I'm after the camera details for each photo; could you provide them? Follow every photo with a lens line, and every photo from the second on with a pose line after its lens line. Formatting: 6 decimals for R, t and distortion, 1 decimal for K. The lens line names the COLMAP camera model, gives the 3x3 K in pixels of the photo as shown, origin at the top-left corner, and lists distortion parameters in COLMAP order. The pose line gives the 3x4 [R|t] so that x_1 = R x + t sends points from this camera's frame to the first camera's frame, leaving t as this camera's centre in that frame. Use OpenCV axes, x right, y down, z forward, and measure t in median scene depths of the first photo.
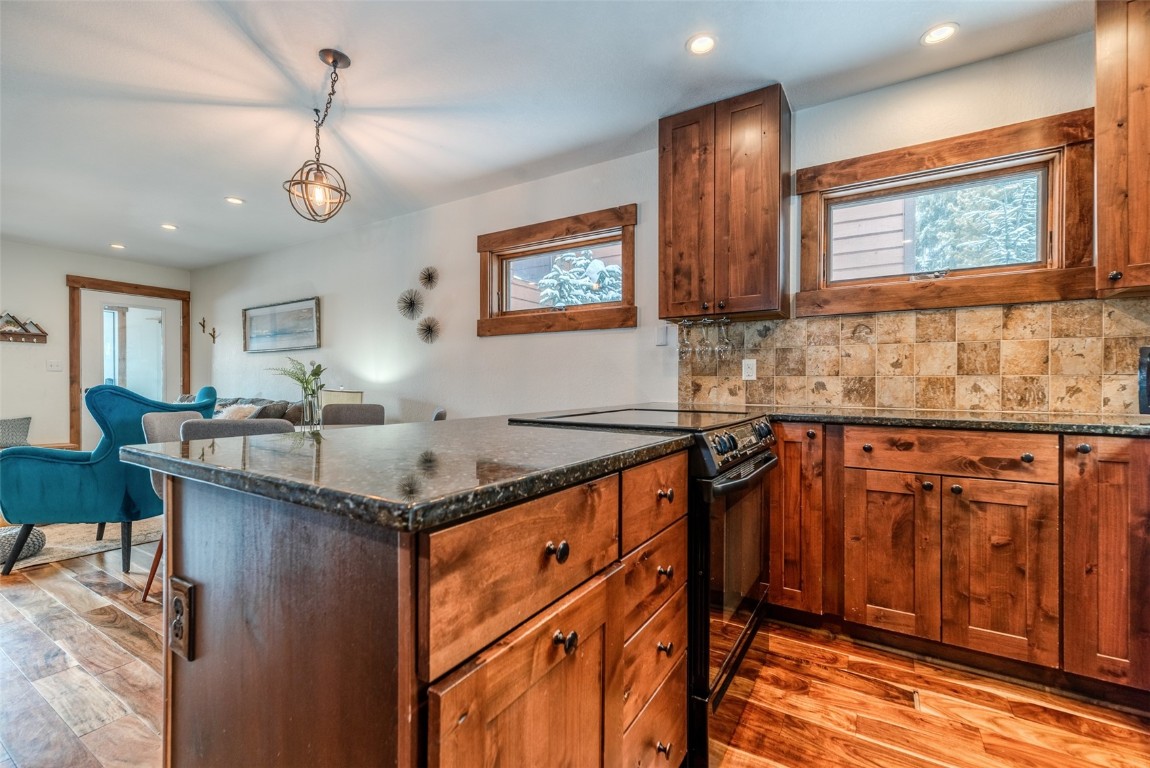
lens RADIAL K [[495.9, 0, 579.3], [0, 495.9, 385.7], [0, 0, 1]] dist [0.008430, 0.000732]
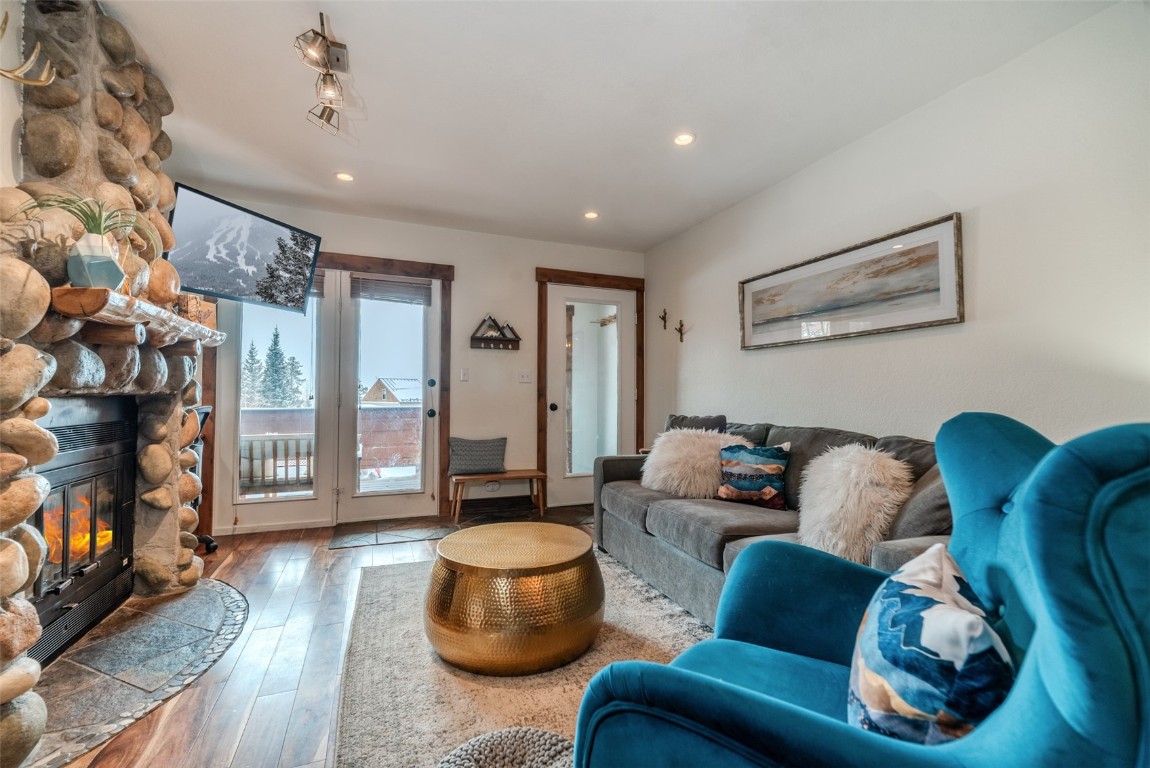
lens RADIAL K [[495.9, 0, 572.3], [0, 495.9, 384.8], [0, 0, 1]] dist [0.008430, 0.000732]
pose [[0.807064, -0.011309, -0.590356, -0.824656], [-0.005830, 0.999615, -0.027120, -0.006322], [0.590435, 0.025329, 0.806687, 0.629748]]
